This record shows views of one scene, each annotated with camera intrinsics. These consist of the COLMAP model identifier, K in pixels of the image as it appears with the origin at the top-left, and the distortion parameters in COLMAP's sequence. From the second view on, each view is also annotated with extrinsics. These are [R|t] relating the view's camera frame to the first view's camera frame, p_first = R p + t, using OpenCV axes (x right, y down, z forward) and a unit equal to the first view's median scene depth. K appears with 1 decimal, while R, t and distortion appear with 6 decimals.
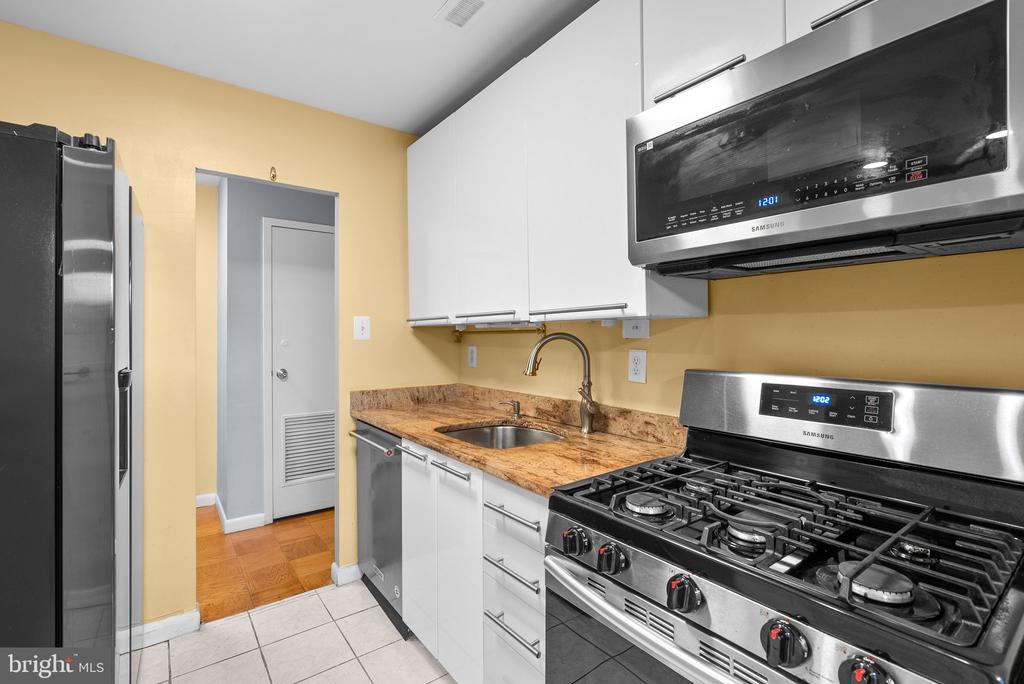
lens RADIAL K [[470.8, 0, 508.1], [0, 470.8, 336.4], [0, 0, 1]] dist [0.000548, -0.000041]
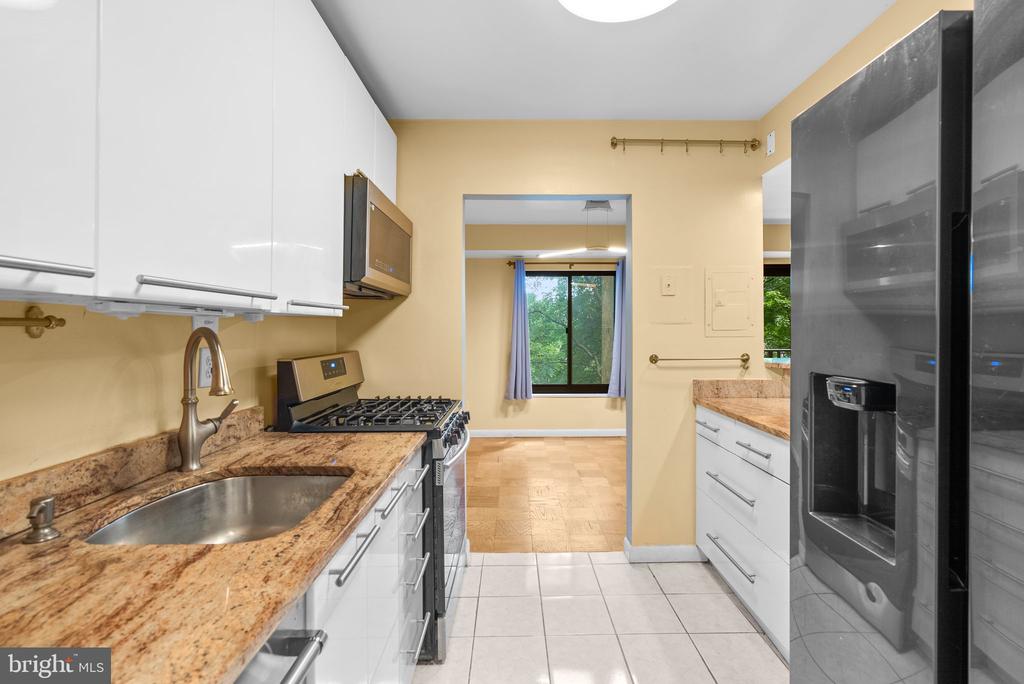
lens RADIAL K [[470.8, 0, 514.1], [0, 470.8, 333.5], [0, 0, 1]] dist [0.000548, -0.000041]
pose [[-0.804488, 0.001514, 0.593967, -0.198240], [0.006335, 0.999962, 0.006031, 0.001329], [-0.593935, 0.008615, -0.804467, 0.407622]]
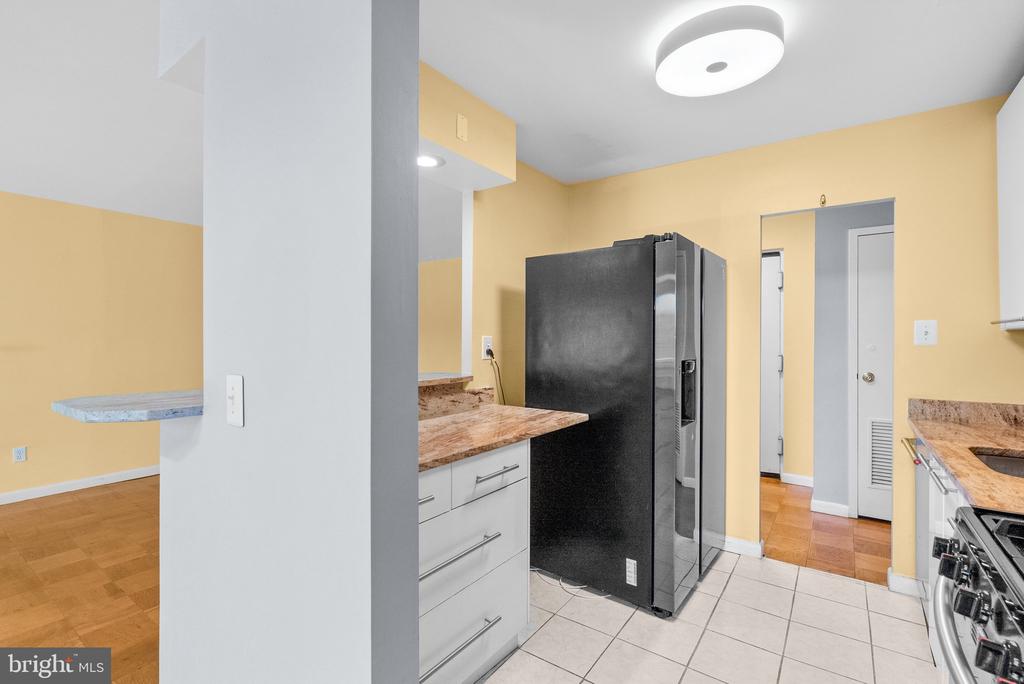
lens RADIAL K [[470.8, 0, 512.5], [0, 470.8, 341.4], [0, 0, 1]] dist [0.000548, -0.000041]
pose [[0.310626, 0.006460, -0.950510, 0.324253], [-0.002772, 0.999979, 0.005890, -0.003792], [0.950528, 0.000805, 0.310637, -0.074074]]
